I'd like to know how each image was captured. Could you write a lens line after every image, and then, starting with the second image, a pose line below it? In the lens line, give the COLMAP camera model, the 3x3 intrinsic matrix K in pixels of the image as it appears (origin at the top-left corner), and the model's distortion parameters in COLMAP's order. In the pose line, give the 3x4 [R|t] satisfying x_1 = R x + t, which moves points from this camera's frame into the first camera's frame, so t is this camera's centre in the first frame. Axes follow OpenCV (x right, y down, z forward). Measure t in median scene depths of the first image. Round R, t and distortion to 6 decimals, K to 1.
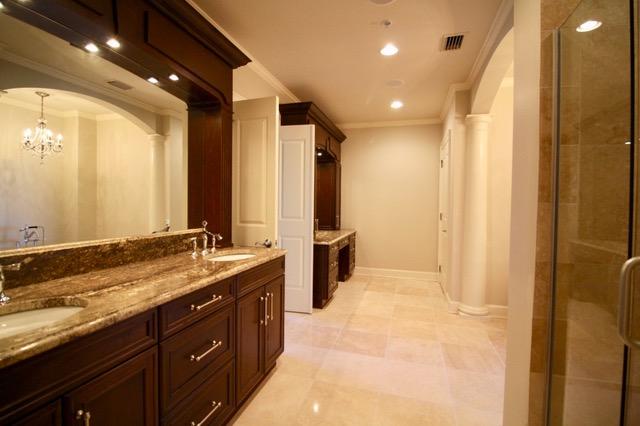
lens RADIAL K [[301.9, 0, 321.2], [0, 301.9, 210.2], [0, 0, 1]] dist [-0.001869, -0.013675]
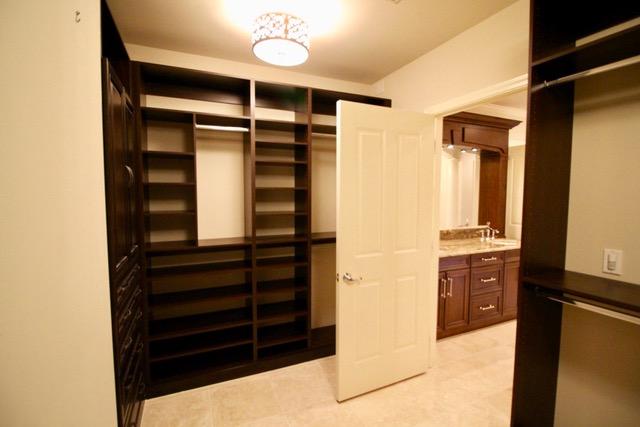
lens RADIAL K [[301.9, 0, 321.2], [0, 301.9, 210.7], [0, 0, 1]] dist [-0.001869, -0.013675]
pose [[0.648347, 0.035278, -0.760527, 0.318999], [-0.013311, 0.999298, 0.035007, -0.077269], [0.761229, -0.012573, 0.648361, -0.887496]]
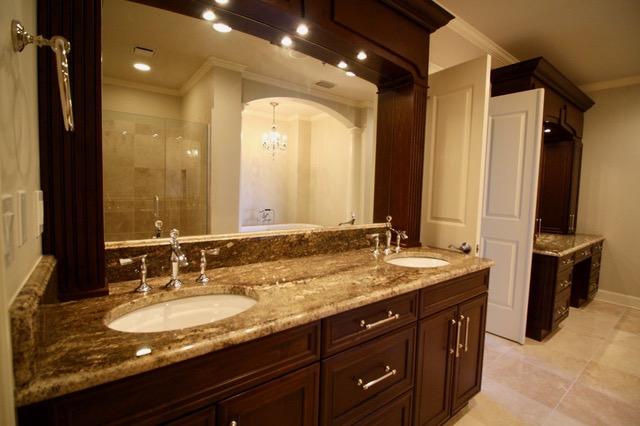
lens RADIAL K [[301.9, 0, 321.2], [0, 301.9, 210.2], [0, 0, 1]] dist [-0.001869, -0.013675]
pose [[0.809627, 0.050311, -0.584785, -0.028804], [-0.030882, 0.998591, 0.043157, -0.011381], [0.586132, -0.016882, 0.810039, 0.153087]]
